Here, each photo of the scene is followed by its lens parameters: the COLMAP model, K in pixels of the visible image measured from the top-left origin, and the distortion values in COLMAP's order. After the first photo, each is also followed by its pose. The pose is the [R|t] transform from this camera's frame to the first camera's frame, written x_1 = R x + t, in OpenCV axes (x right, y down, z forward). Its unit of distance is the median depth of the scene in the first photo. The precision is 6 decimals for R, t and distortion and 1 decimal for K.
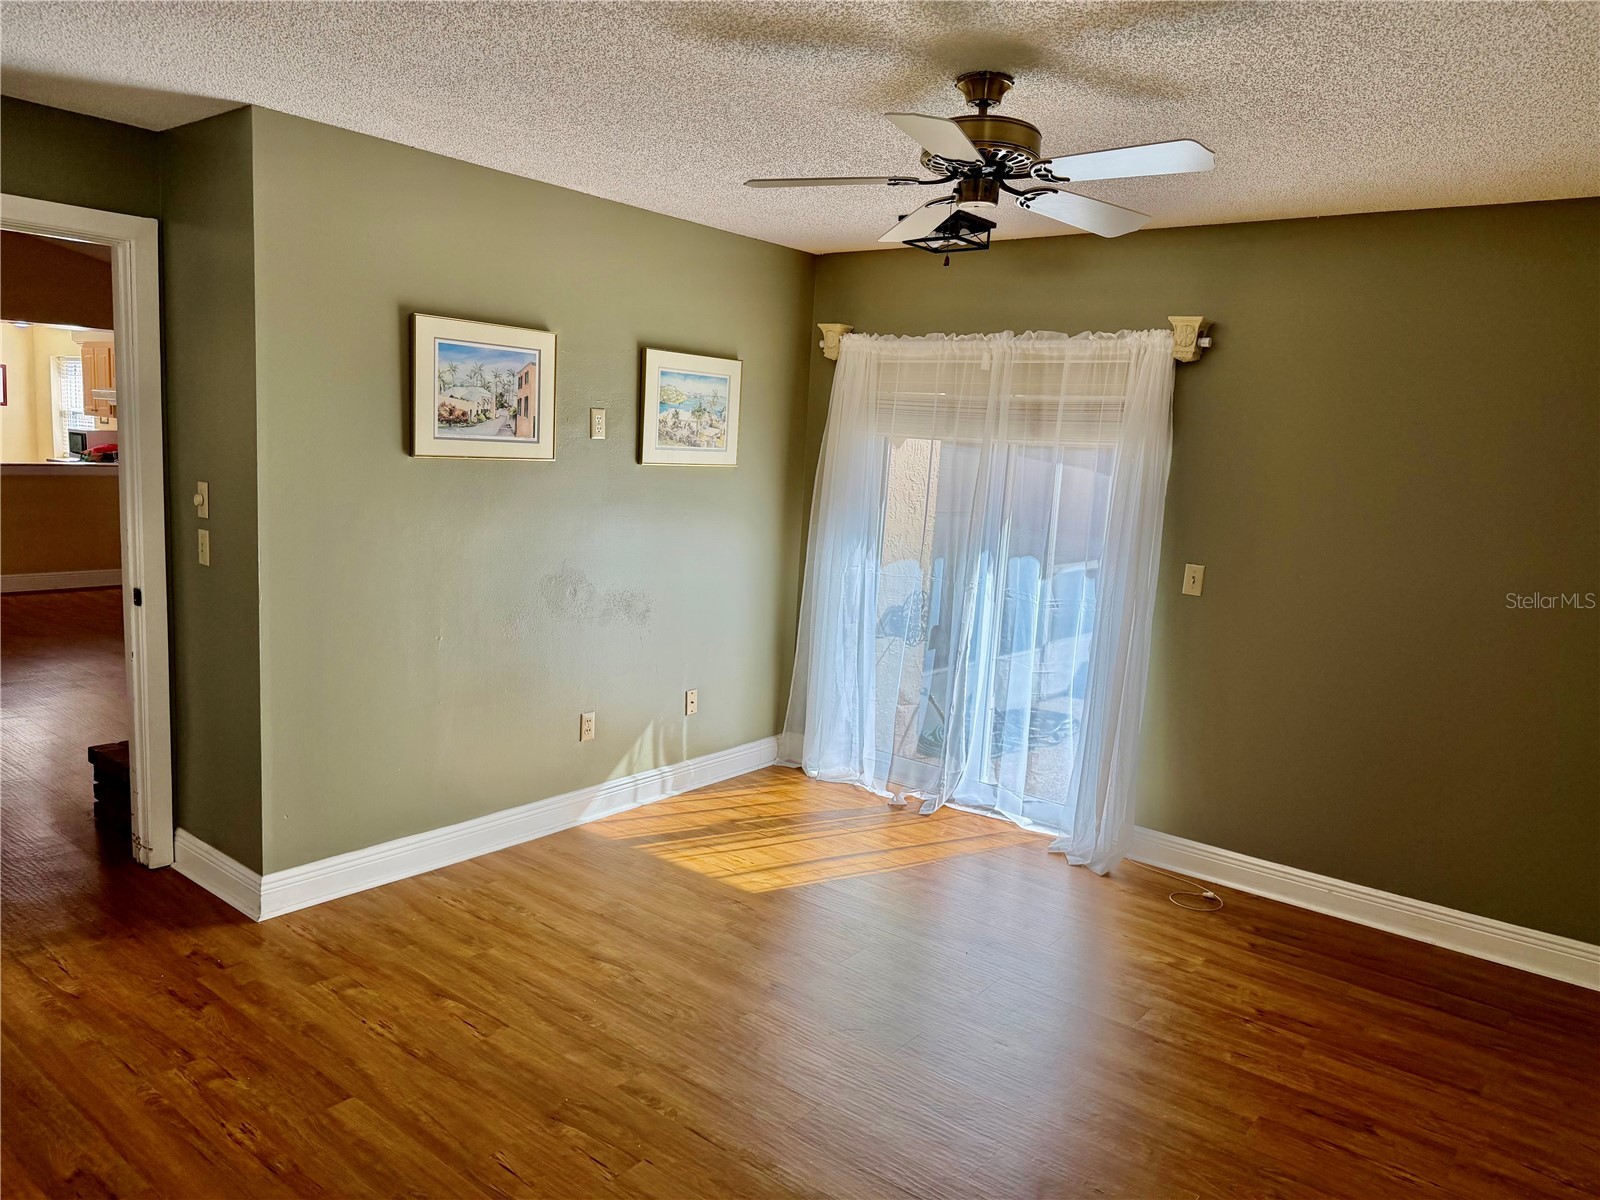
lens RADIAL K [[1122.8, 0, 805.2], [0, 1122.8, 607.2], [0, 0, 1]] dist [0.050995, -0.048221]
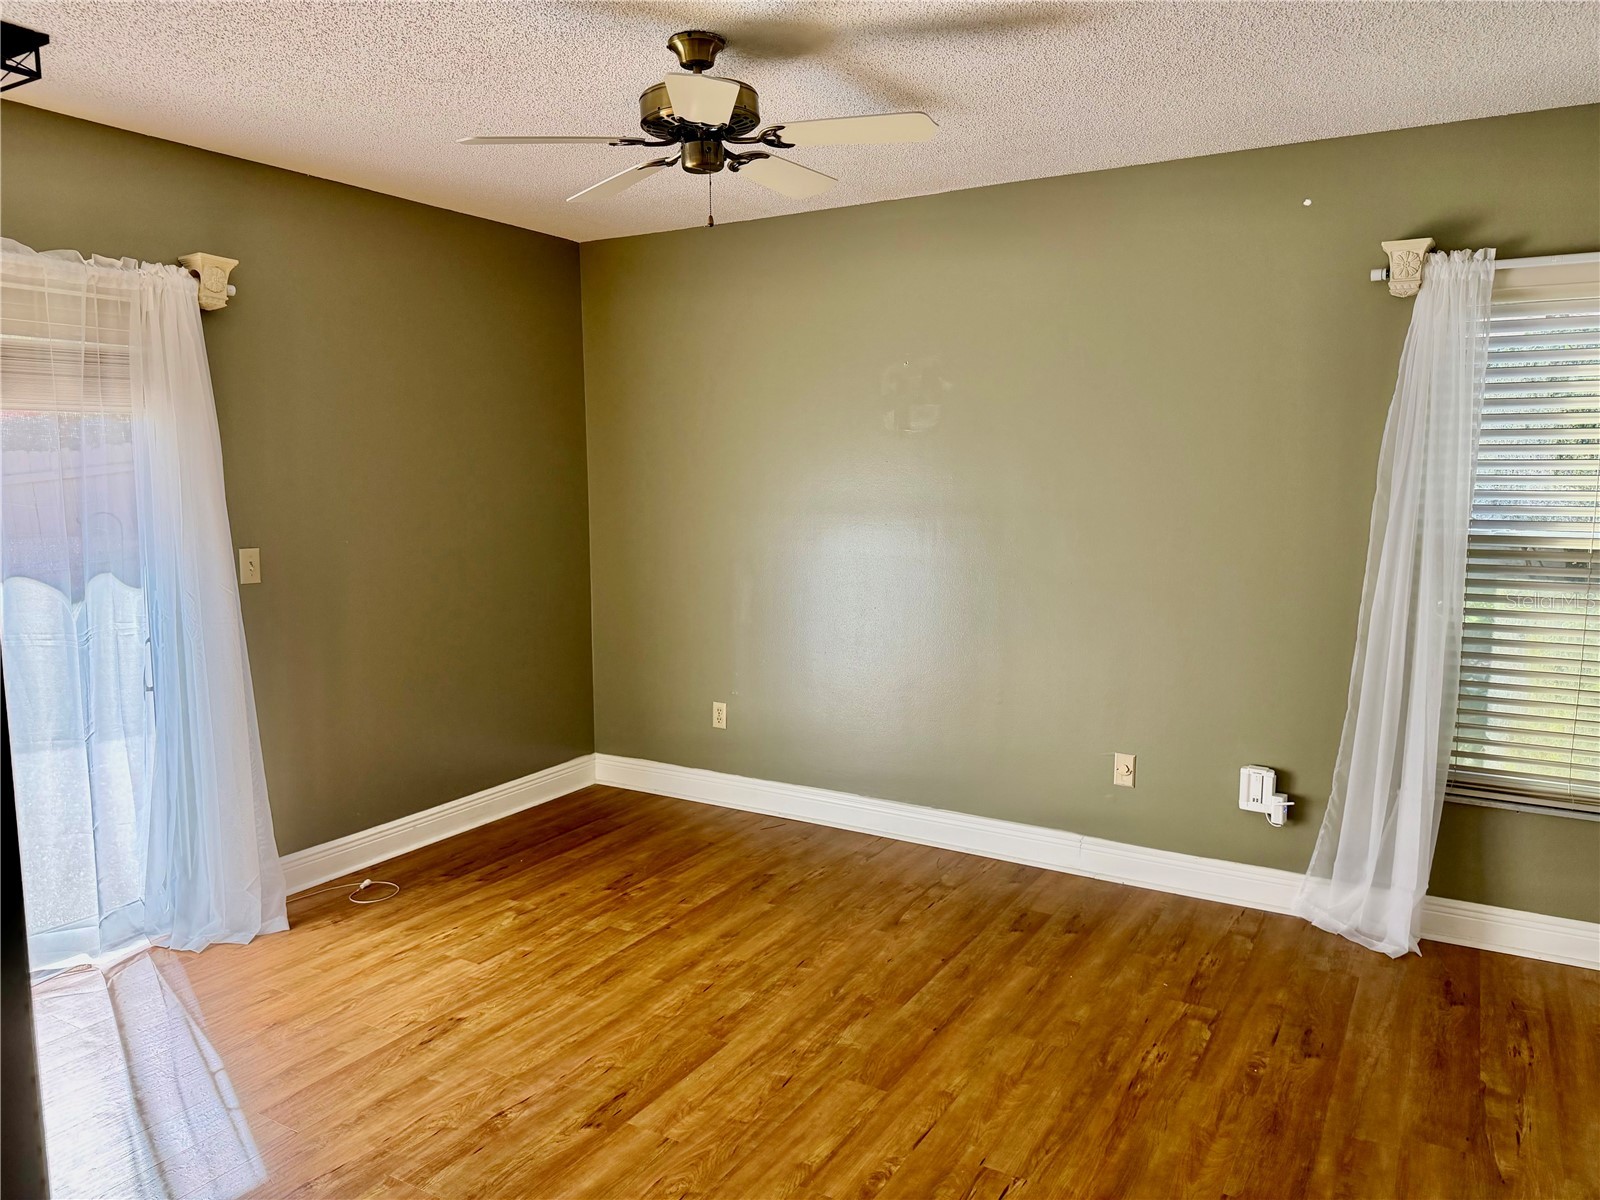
lens RADIAL K [[1122.8, 0, 806.2], [0, 1122.8, 591.4], [0, 0, 1]] dist [0.050995, -0.048221]
pose [[-0.137119, -0.160397, 0.977482, -0.627770], [0.143761, 0.973133, 0.179850, -0.110818], [-0.980067, 0.165184, -0.110376, 0.752556]]
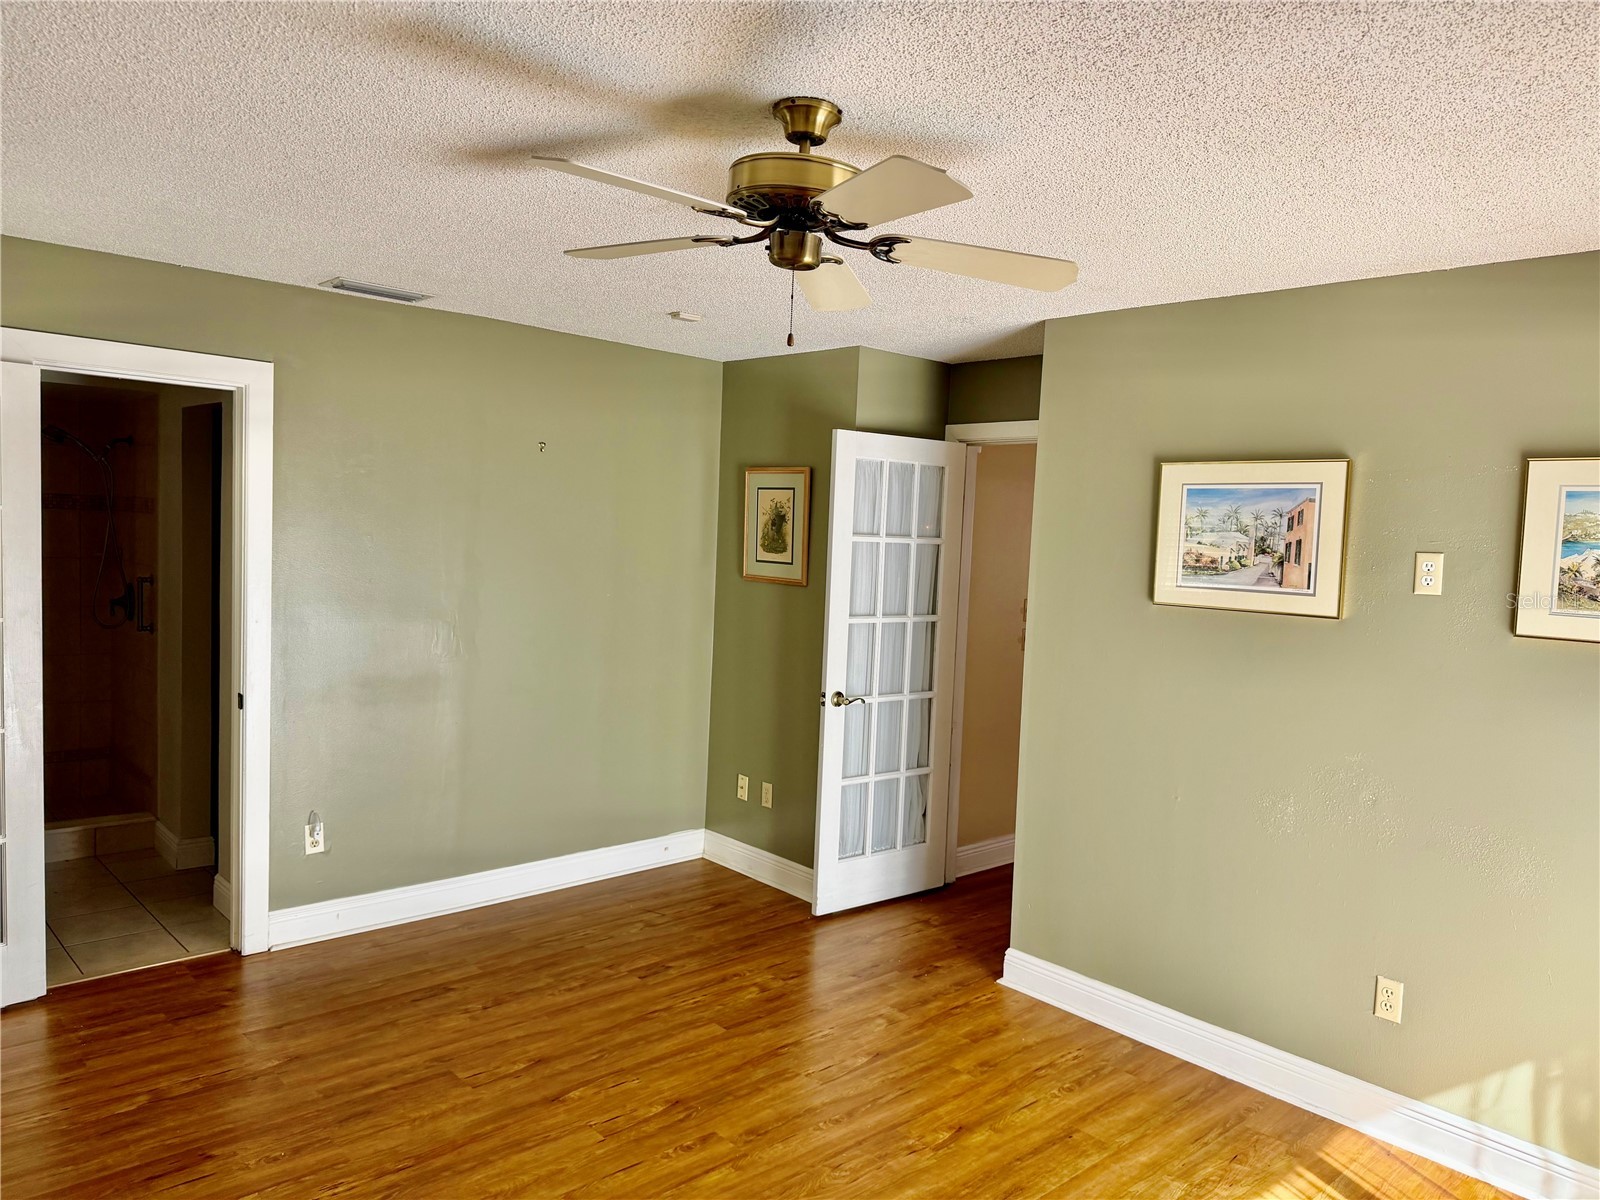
lens RADIAL K [[1122.8, 0, 802.7], [0, 1122.8, 604.6], [0, 0, 1]] dist [0.050995, -0.048221]
pose [[-0.158233, -0.002153, -0.987399, 0.655927], [-0.201487, 0.979027, 0.030154, -0.096039], [0.966626, 0.203719, -0.155348, 0.820578]]
